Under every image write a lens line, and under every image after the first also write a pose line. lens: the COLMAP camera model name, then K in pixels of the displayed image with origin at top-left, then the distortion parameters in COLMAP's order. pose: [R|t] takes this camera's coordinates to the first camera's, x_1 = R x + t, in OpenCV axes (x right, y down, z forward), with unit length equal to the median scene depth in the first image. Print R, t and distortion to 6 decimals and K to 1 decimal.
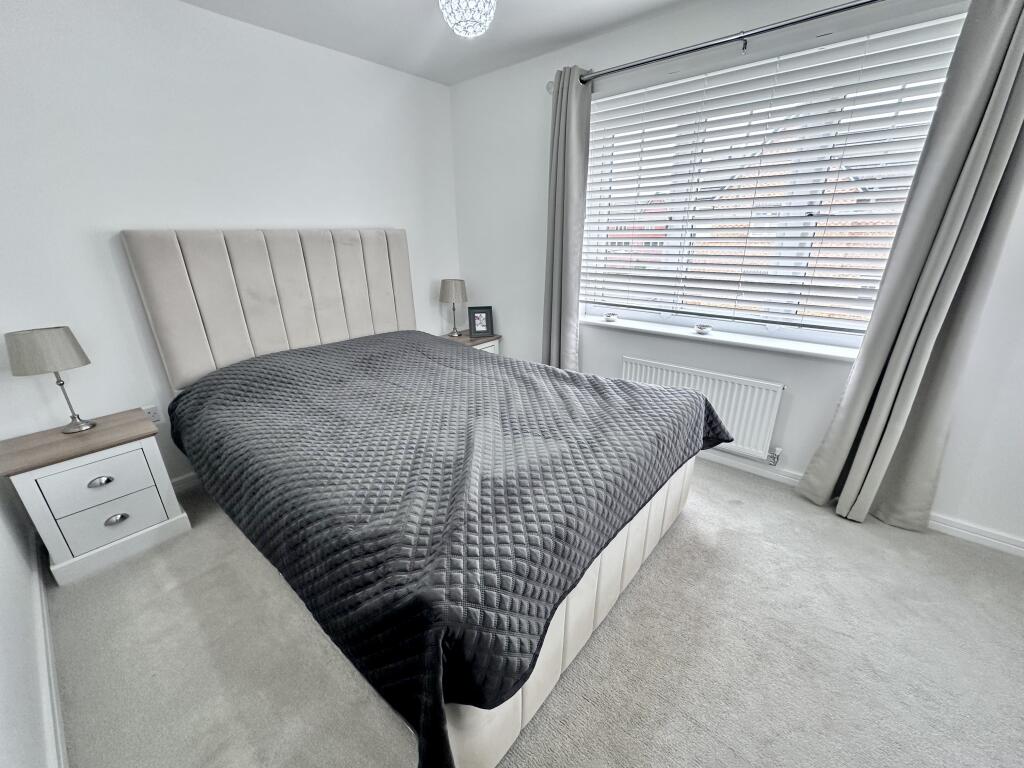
lens RADIAL K [[405.4, 0, 510.2], [0, 405.4, 385.8], [0, 0, 1]] dist [-0.000376, -0.000247]
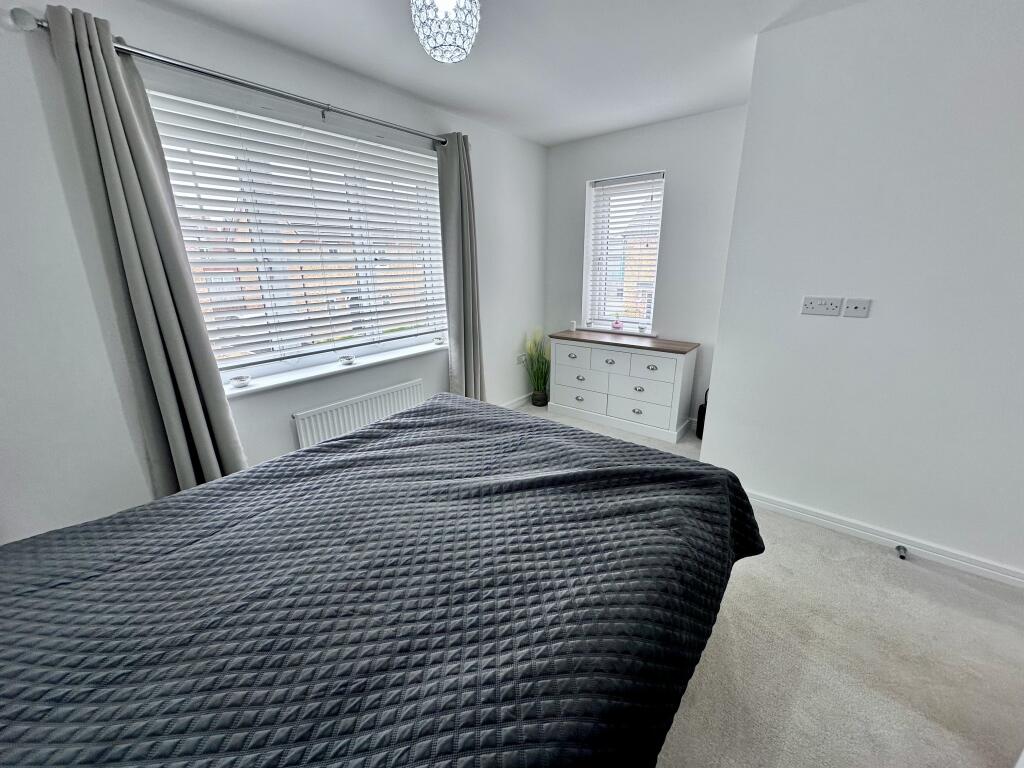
lens RADIAL K [[405.4, 0, 510.8], [0, 405.4, 387.2], [0, 0, 1]] dist [-0.000376, -0.000247]
pose [[-0.029984, -0.283560, 0.958486, -0.647950], [0.366867, 0.888870, 0.274441, -0.232563], [-0.929790, 0.359865, 0.077377, 0.591567]]
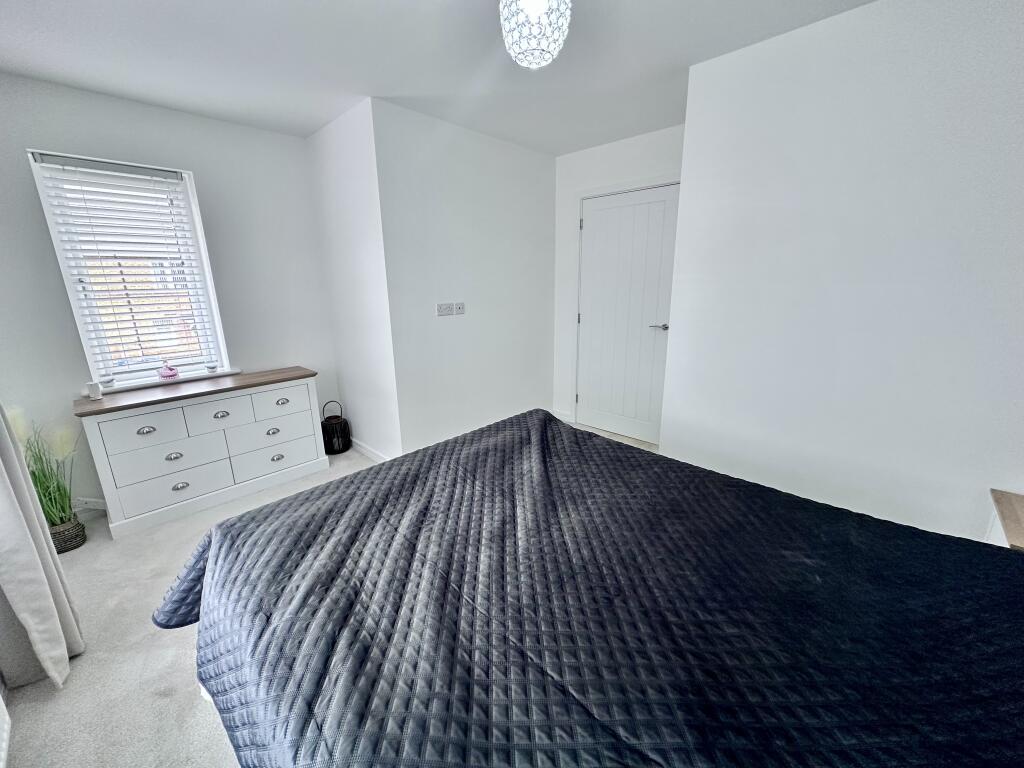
lens RADIAL K [[405.4, 0, 511.8], [0, 405.4, 383.9], [0, 0, 1]] dist [-0.000376, -0.000247]
pose [[-0.998401, 0.017897, 0.053625, -0.049854], [0.045608, 0.815482, 0.576983, -0.453096], [-0.033404, 0.578506, -0.814994, 1.178264]]
